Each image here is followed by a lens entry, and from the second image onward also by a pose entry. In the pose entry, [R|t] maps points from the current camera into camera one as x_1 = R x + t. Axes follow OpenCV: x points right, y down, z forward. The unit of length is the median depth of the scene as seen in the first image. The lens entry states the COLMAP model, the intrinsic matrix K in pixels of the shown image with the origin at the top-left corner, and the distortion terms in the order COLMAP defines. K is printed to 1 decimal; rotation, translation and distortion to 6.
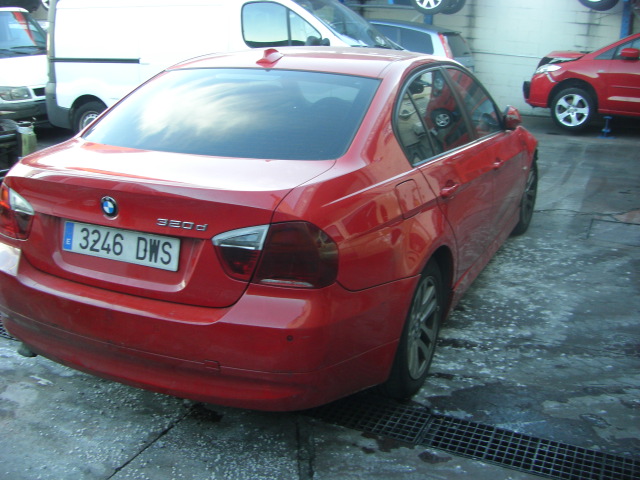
lens RADIAL K [[735.3, 0, 314.1], [0, 735.3, 239.1], [0, 0, 1]] dist [-0.218204, 0.255120]
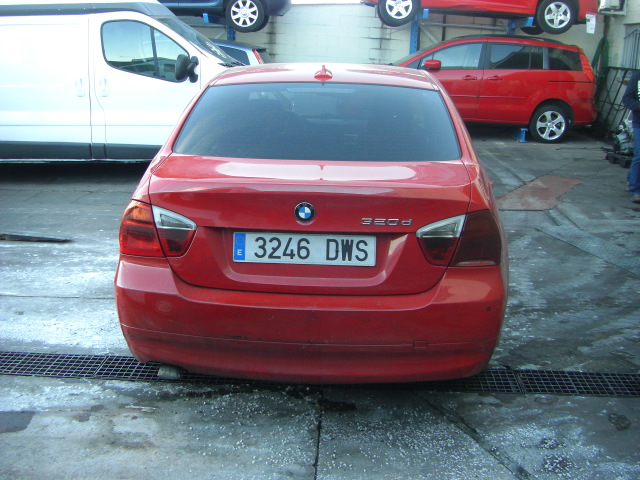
lens RADIAL K [[735.3, 0, 314.1], [0, 735.3, 239.1], [0, 0, 1]] dist [-0.218204, 0.255120]
pose [[0.928979, -0.093573, 0.358108, -0.633464], [0.101946, 0.994780, -0.004526, -0.000021], [-0.355816, 0.040713, 0.933669, 0.006376]]
